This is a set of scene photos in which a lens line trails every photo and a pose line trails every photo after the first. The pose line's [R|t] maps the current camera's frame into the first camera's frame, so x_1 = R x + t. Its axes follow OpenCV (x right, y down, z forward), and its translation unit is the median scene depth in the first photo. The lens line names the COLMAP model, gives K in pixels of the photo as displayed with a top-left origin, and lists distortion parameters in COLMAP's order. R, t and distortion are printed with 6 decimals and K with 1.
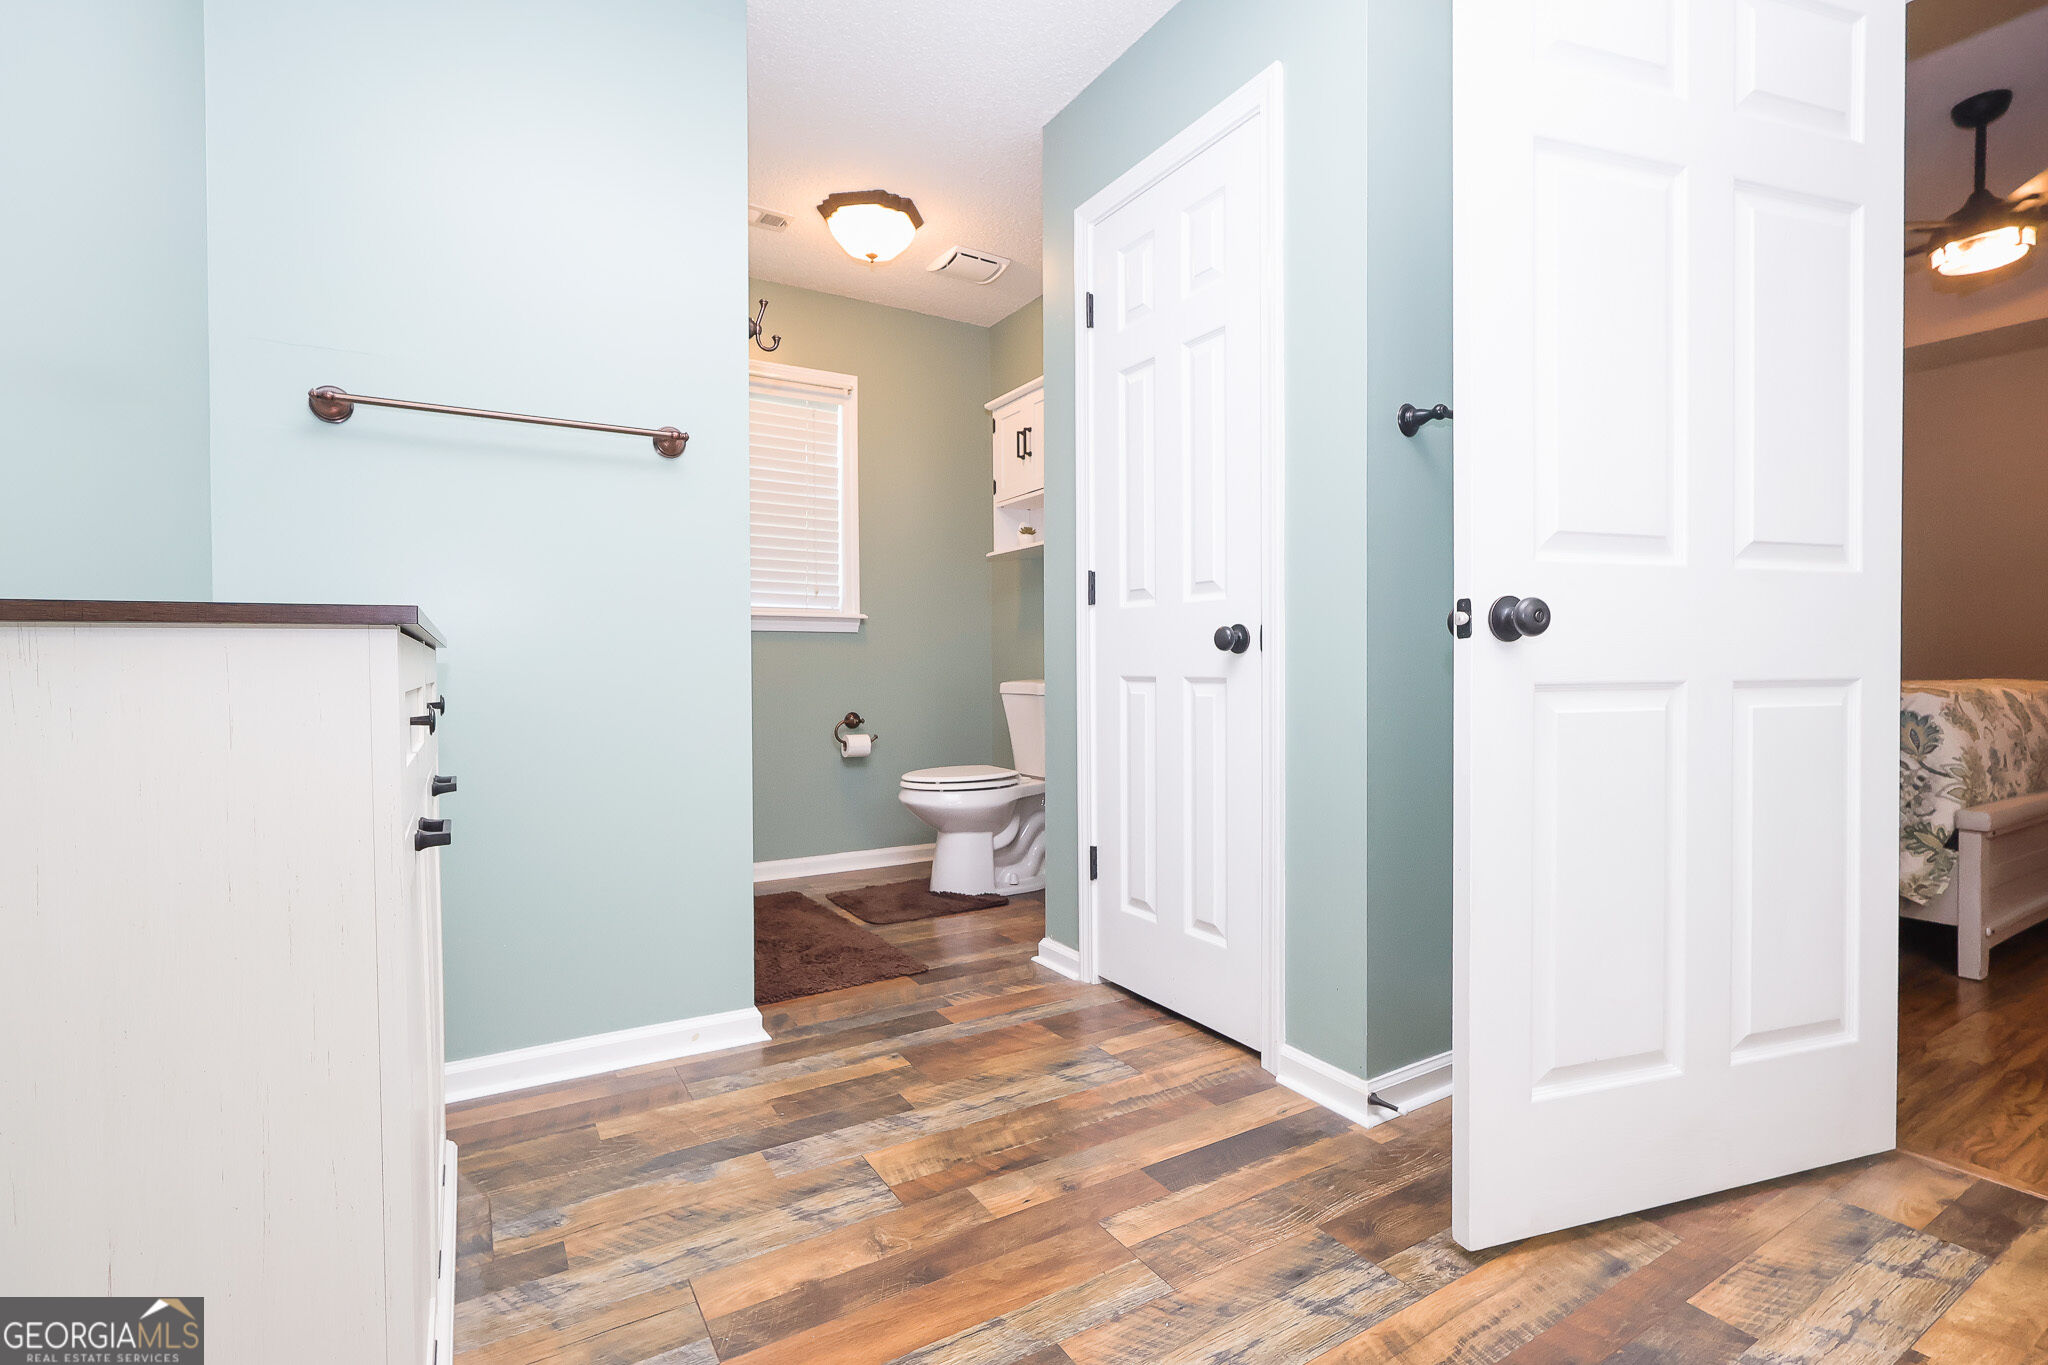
lens RADIAL K [[944.3, 0, 1020.0], [0, 944.3, 683.6], [0, 0, 1]] dist [-0.002816, 0.001319]
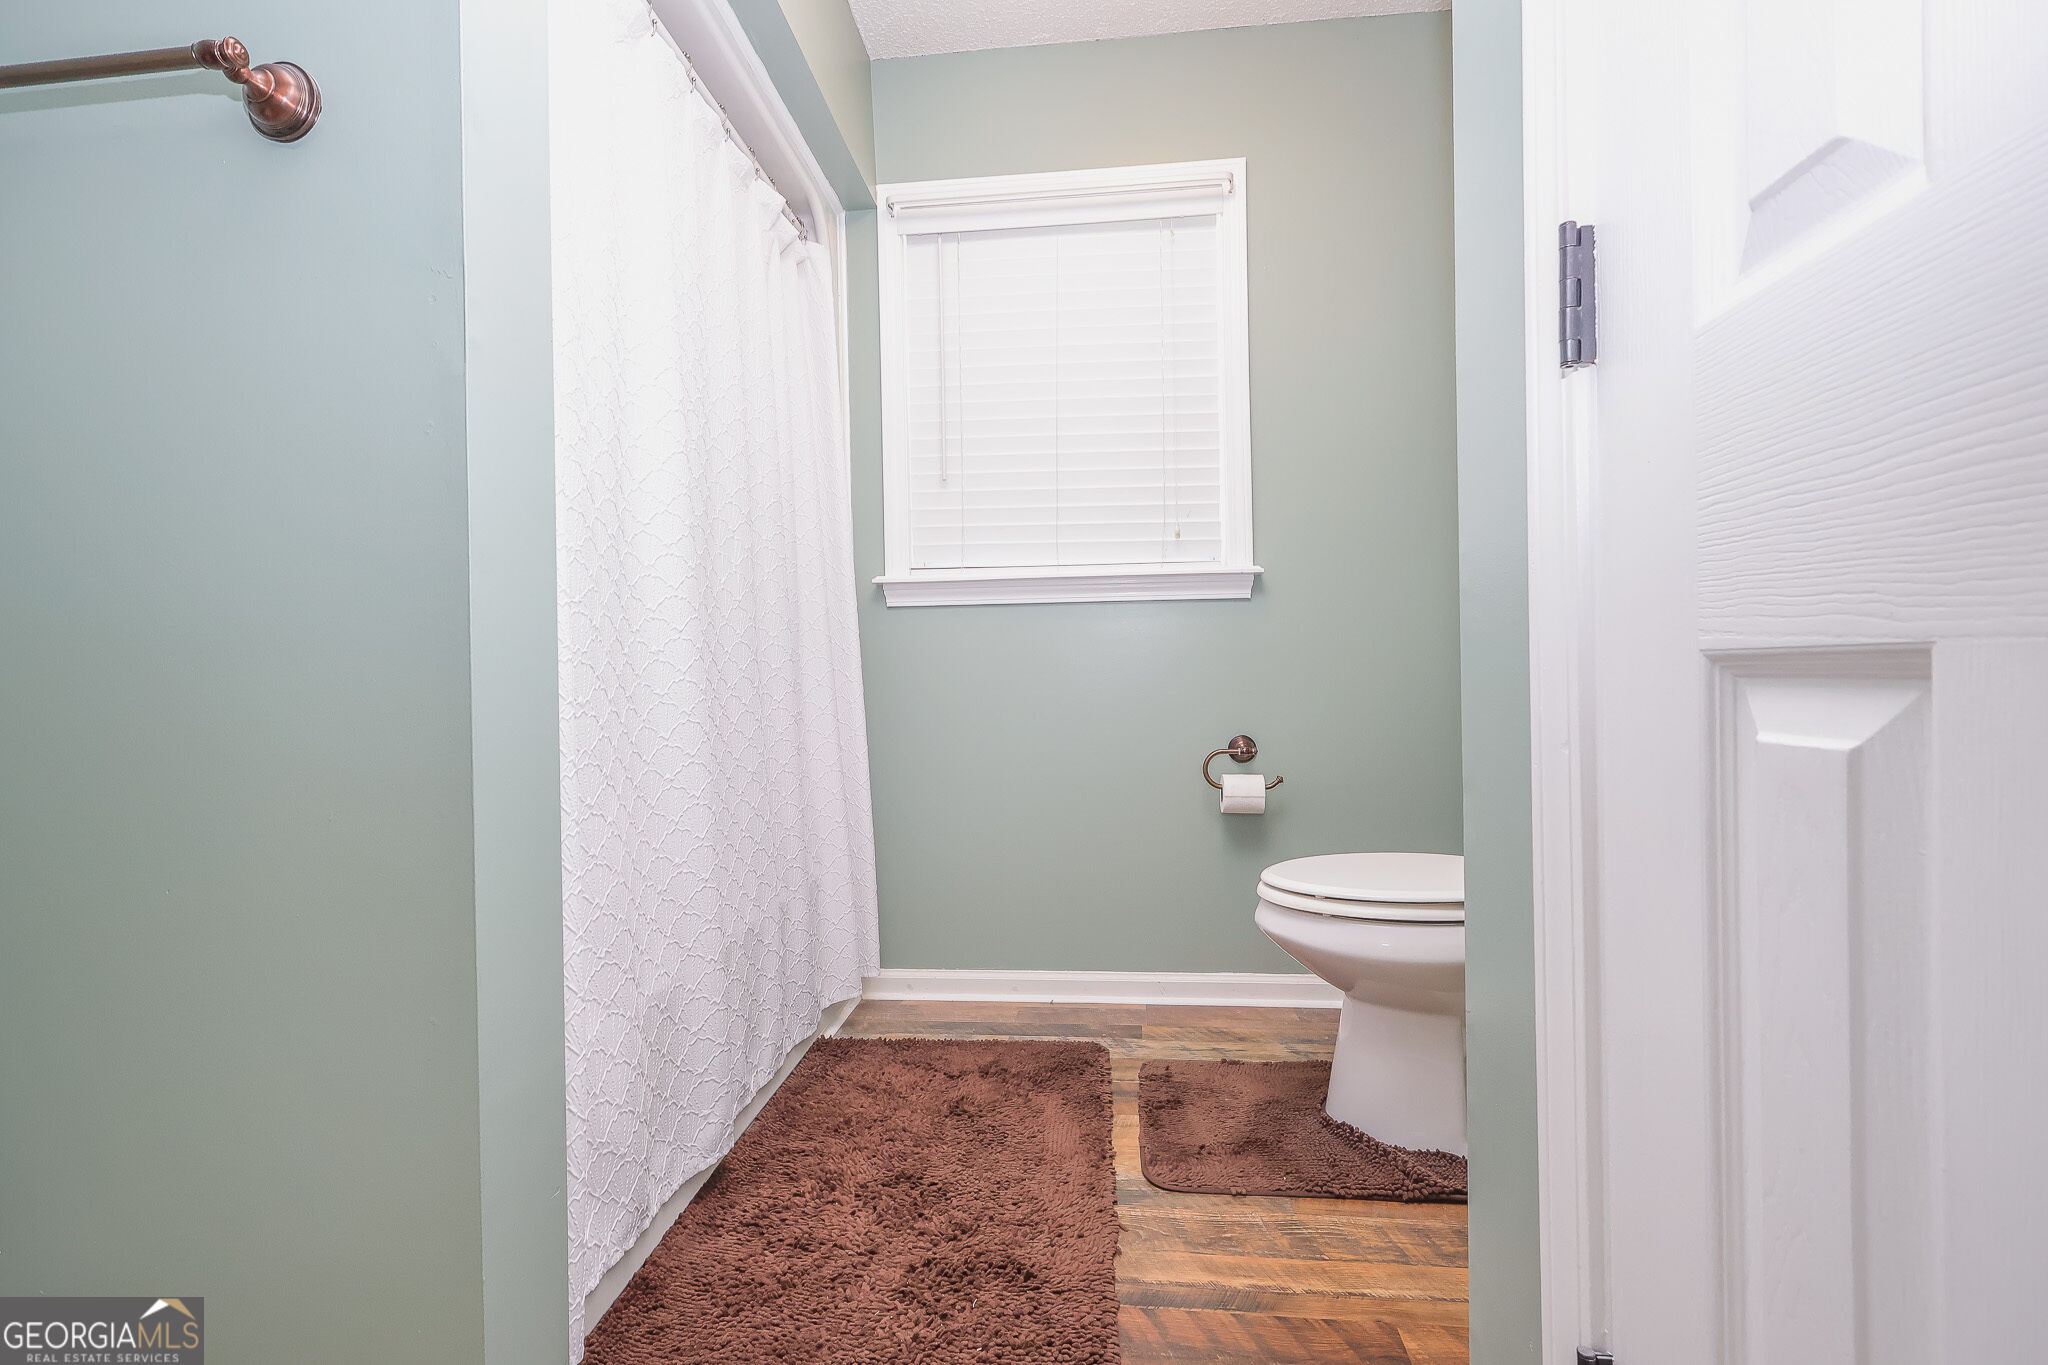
lens RADIAL K [[944.3, 0, 1015.5], [0, 944.3, 681.7], [0, 0, 1]] dist [-0.002816, 0.001319]
pose [[0.791059, -0.005517, -0.611715, 0.070690], [0.004149, 0.999985, -0.003654, -0.000750], [0.611725, 0.000352, 0.791070, 0.464336]]
